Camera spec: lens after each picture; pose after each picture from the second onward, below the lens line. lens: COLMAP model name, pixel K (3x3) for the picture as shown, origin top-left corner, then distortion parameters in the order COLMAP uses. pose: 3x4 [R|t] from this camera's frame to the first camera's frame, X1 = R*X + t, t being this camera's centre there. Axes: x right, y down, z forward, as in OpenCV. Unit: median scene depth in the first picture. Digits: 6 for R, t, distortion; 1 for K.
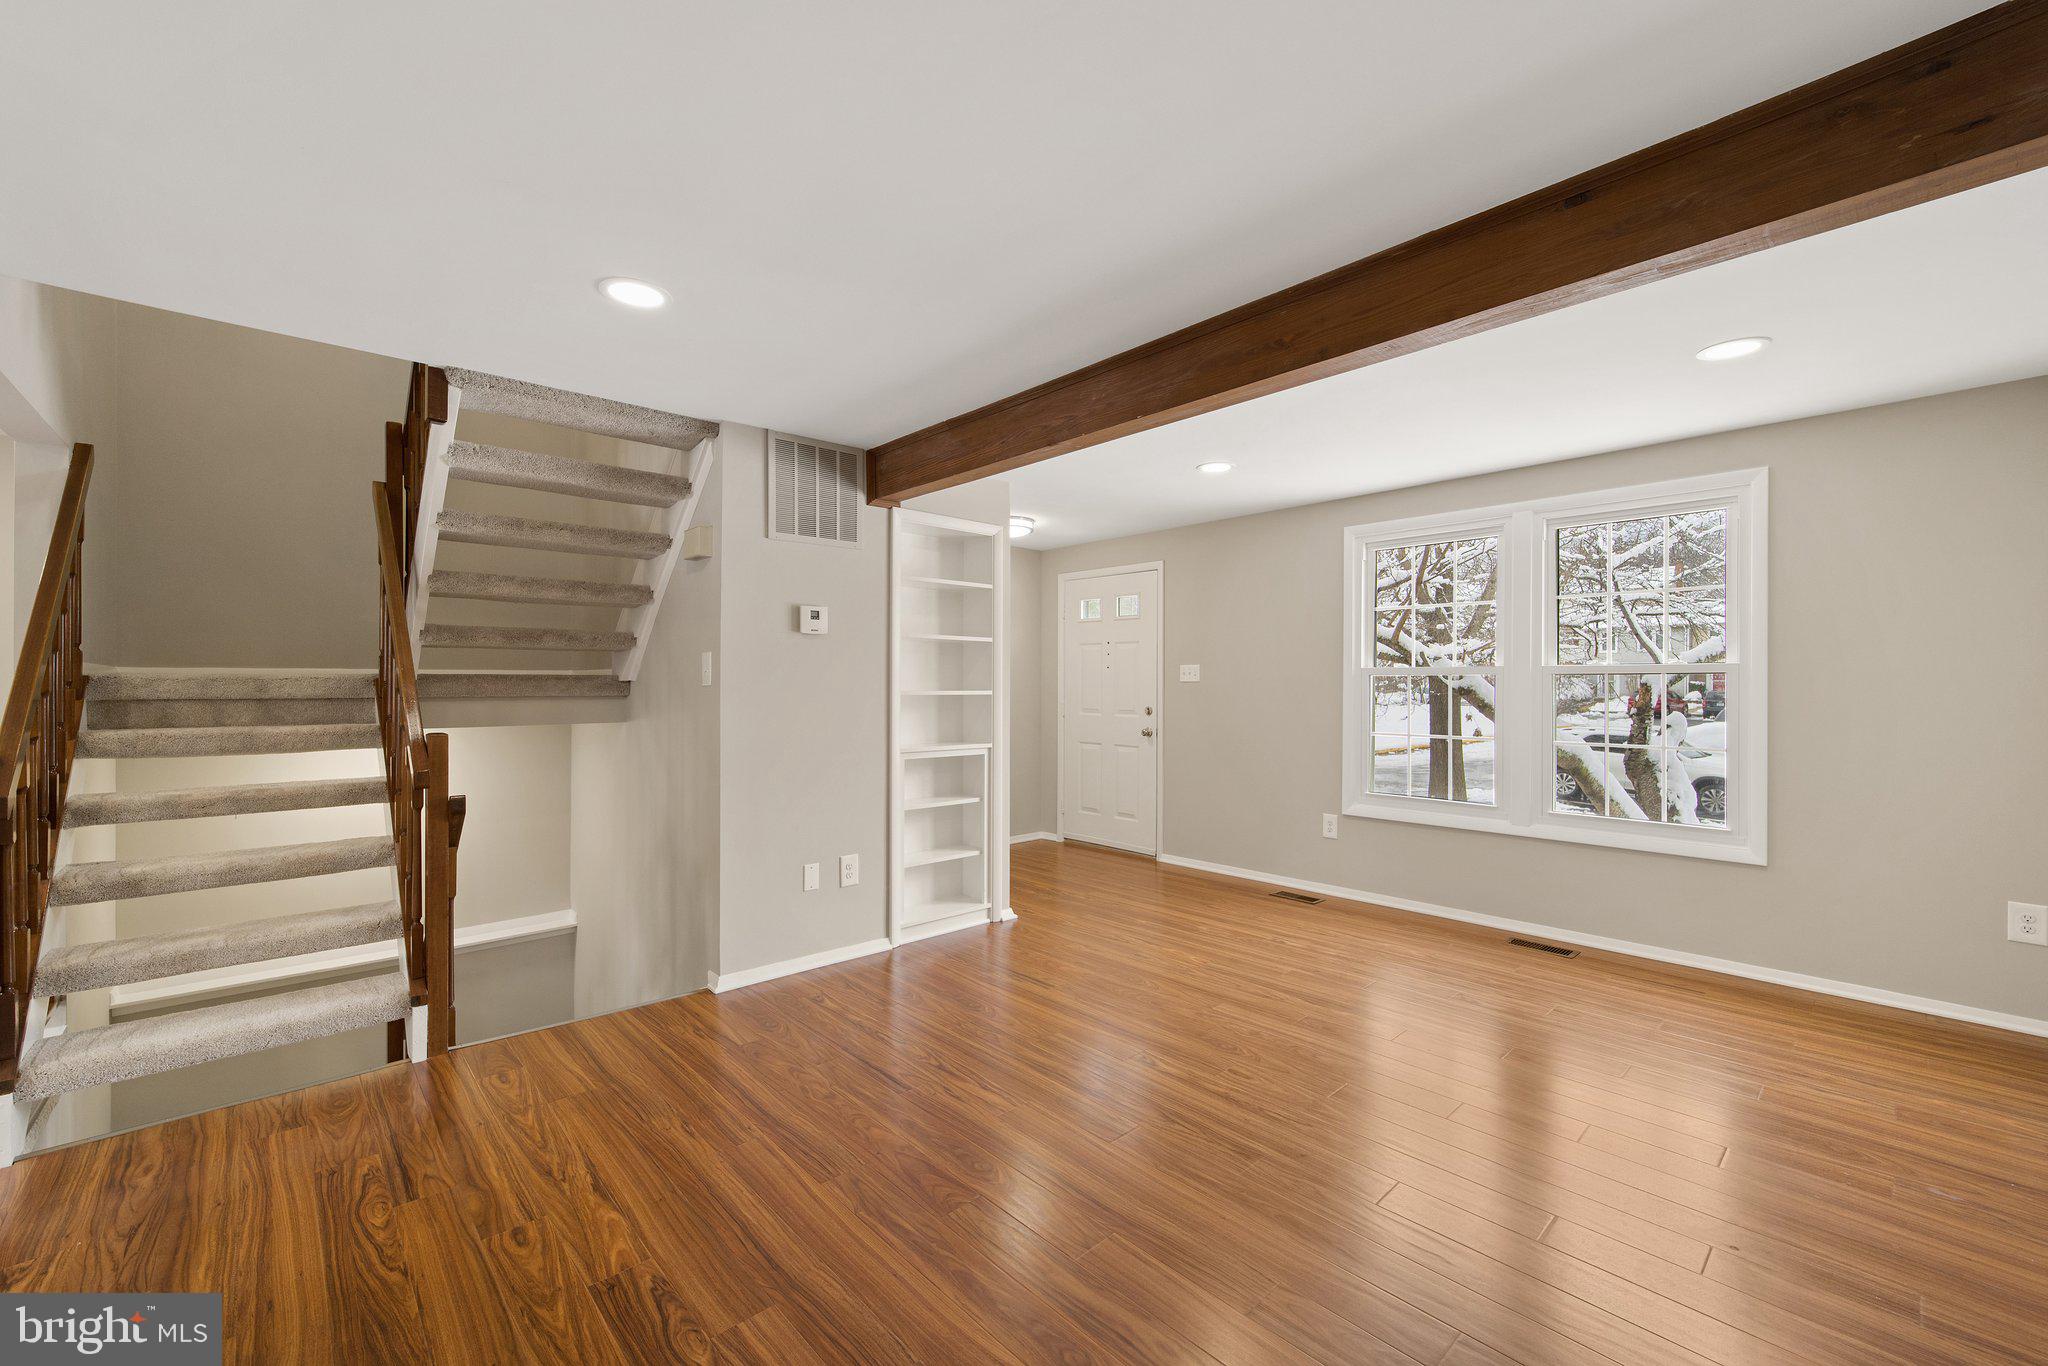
lens RADIAL K [[839.0, 0, 1024.0], [0, 839.0, 683.0], [0, 0, 1]] dist [-0.000791, -0.000264]
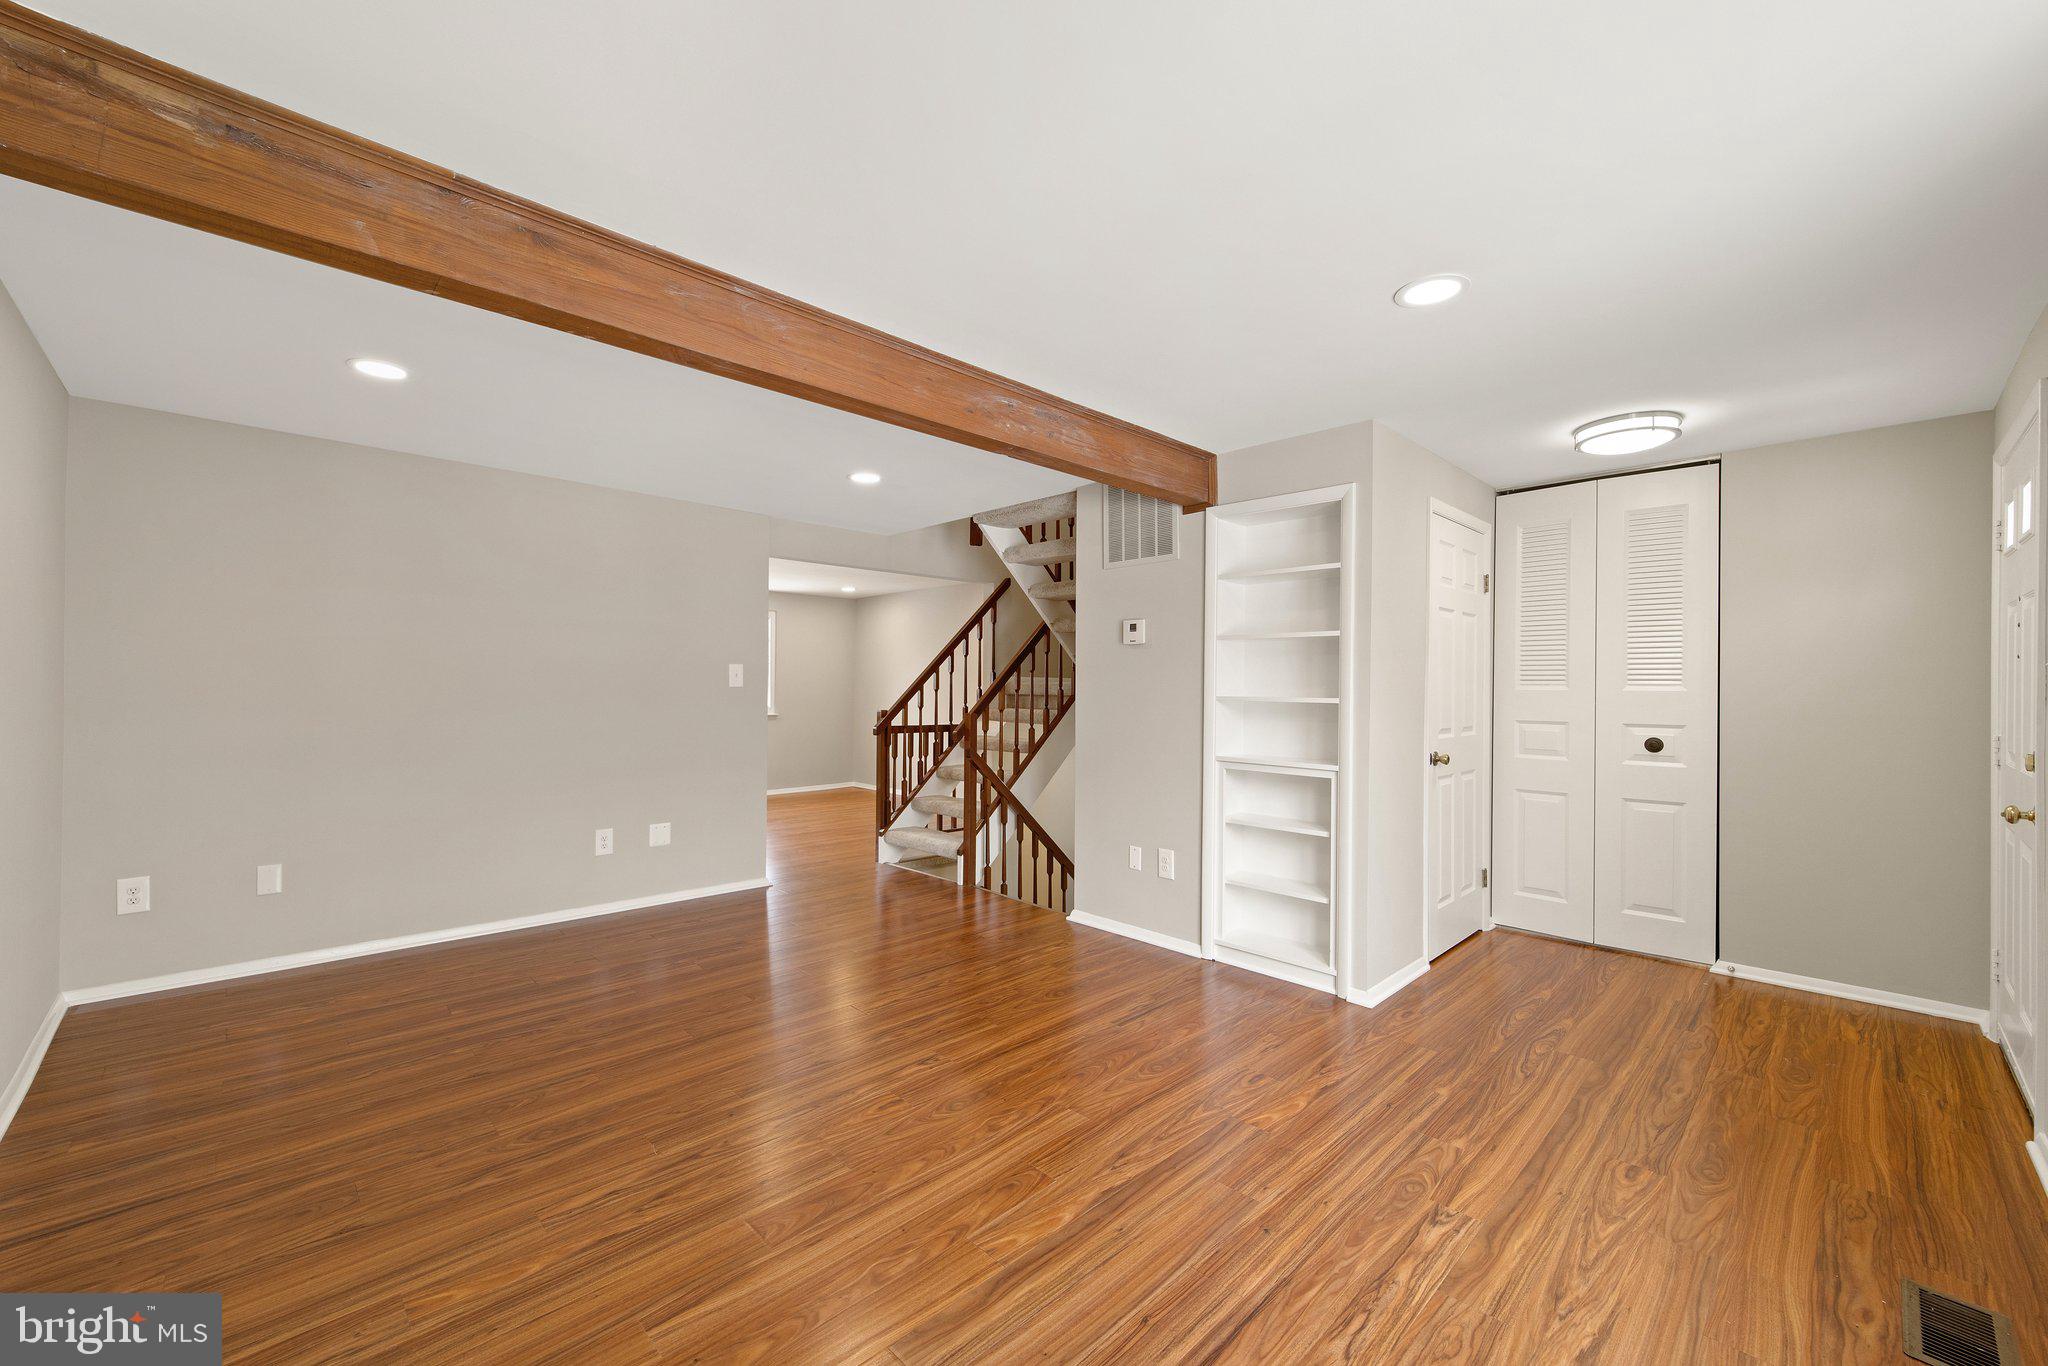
lens RADIAL K [[824.9, 0, 1015.3], [0, 824.9, 685.4], [0, 0, 1]] dist [0.010293, 0.000120]
pose [[0.019620, 0.001689, -0.999806, 0.795592], [-0.001429, 0.999998, 0.001661, -0.003798], [0.999806, 0.001396, 0.019623, 0.754198]]
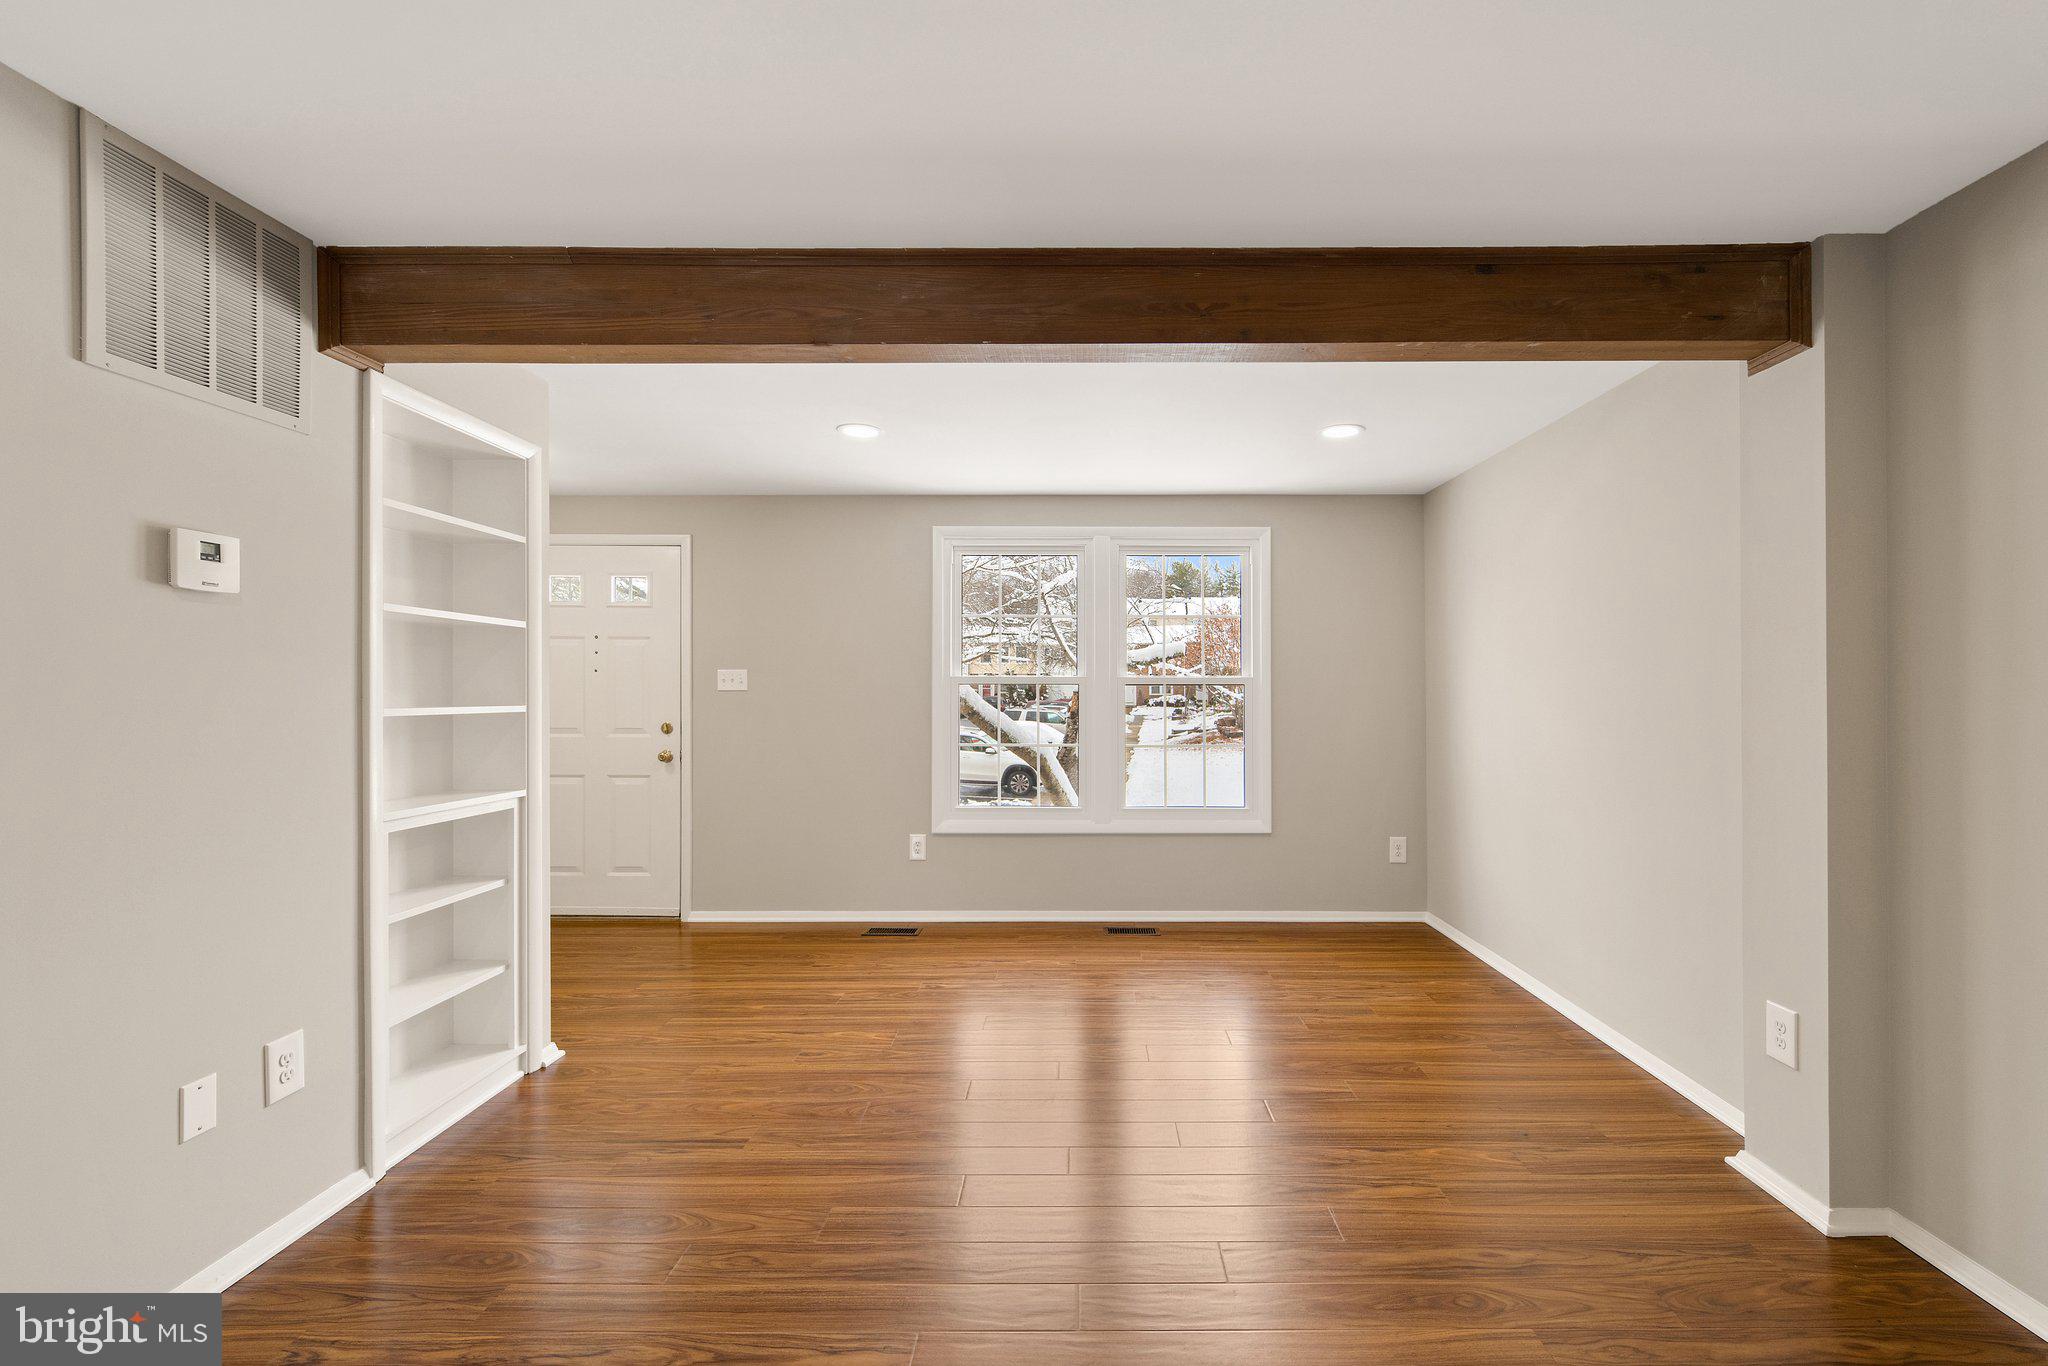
lens RADIAL K [[849.4, 0, 1092.8], [0, 849.4, 691.4], [0, 0, 1]] dist [0.002047, -0.003733]
pose [[0.669282, -0.000344, 0.743008, -0.249992], [-0.001406, 0.999998, 0.001730, -0.003711], [-0.743007, -0.002203, 0.669280, 0.286067]]
